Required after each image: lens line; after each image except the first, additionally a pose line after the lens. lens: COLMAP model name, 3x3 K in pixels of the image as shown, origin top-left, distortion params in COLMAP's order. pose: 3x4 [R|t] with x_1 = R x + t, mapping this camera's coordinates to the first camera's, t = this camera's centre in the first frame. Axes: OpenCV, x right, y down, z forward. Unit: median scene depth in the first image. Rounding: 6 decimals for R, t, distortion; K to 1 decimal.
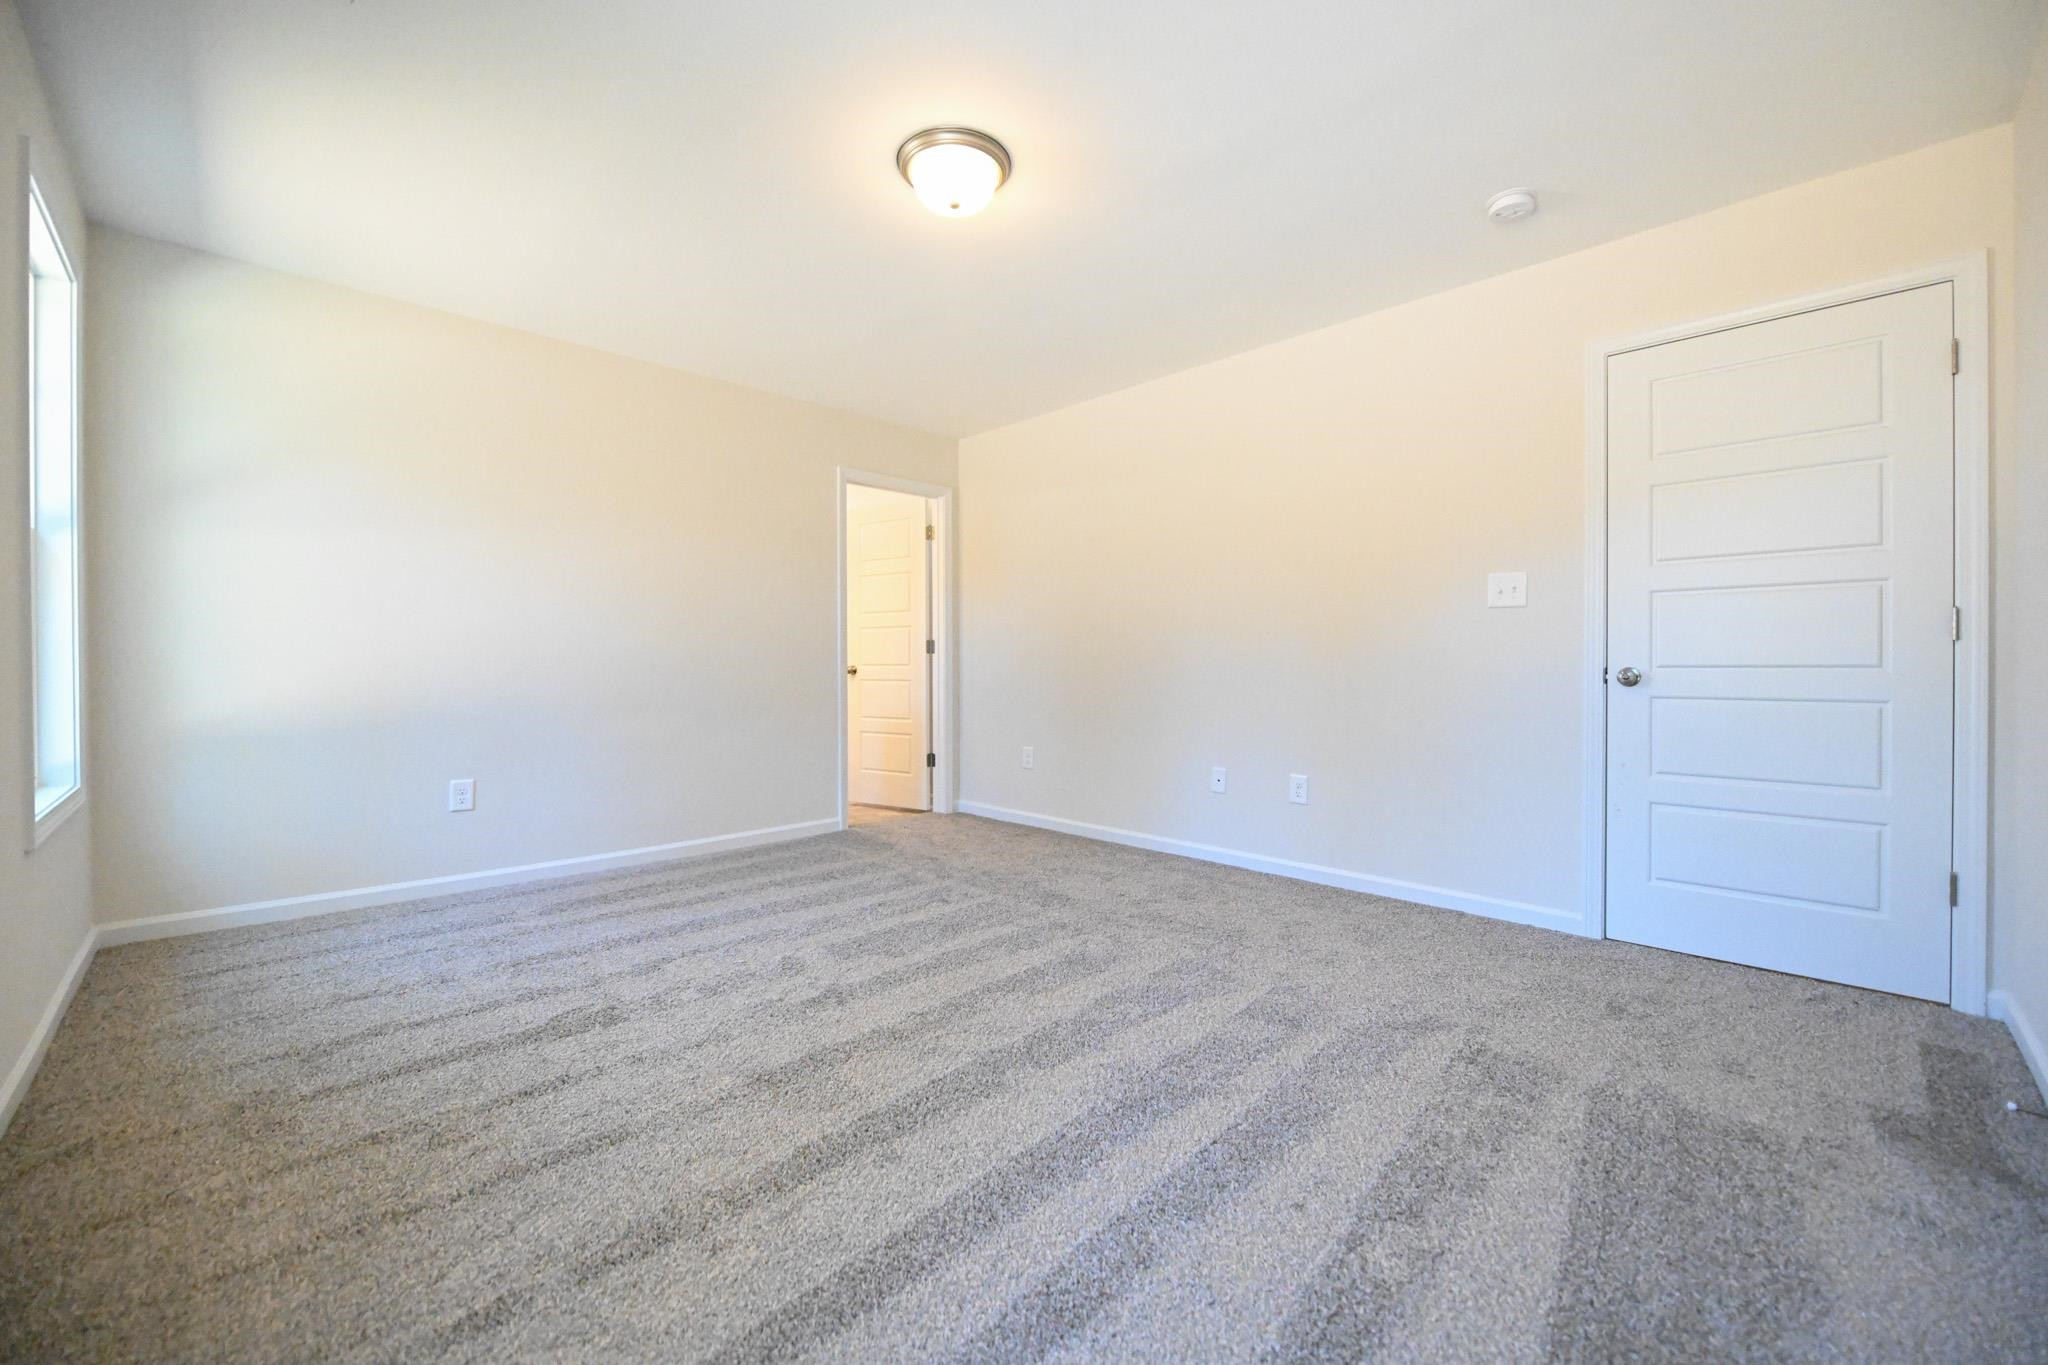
lens RADIAL K [[817.8, 0, 1022.8], [0, 817.8, 666.8], [0, 0, 1]] dist [-0.009927, 0.000069]
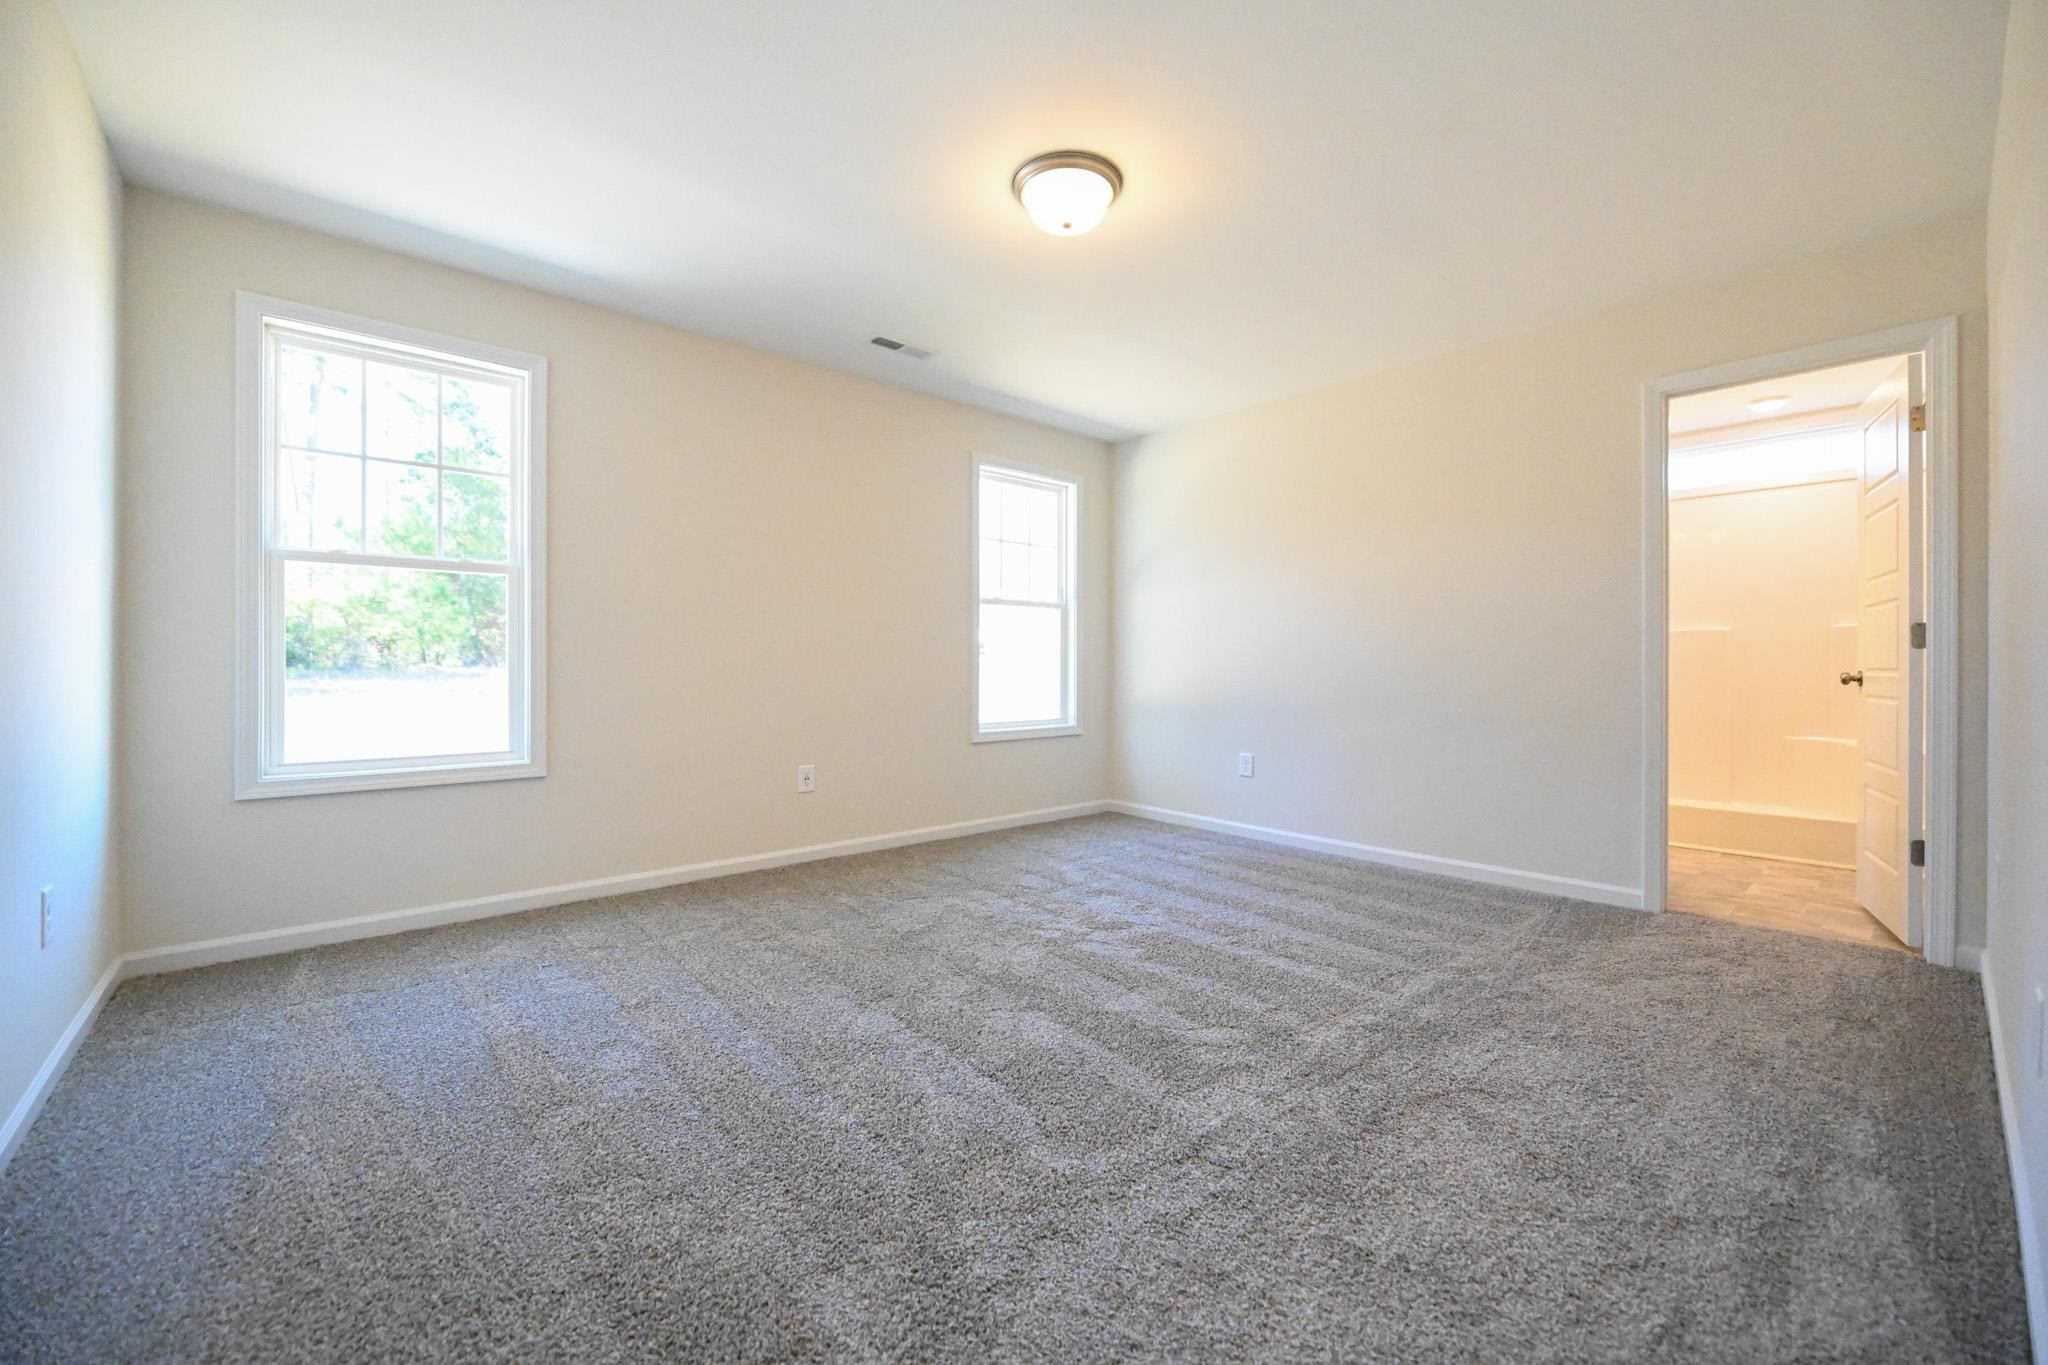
lens RADIAL K [[817.8, 0, 1022.8], [0, 817.8, 666.8], [0, 0, 1]] dist [-0.009927, 0.000069]
pose [[-0.059923, 0.002056, -0.998201, 0.737898], [-0.005691, 0.999981, 0.002401, -0.005373], [0.998187, 0.005825, -0.059910, 0.779986]]
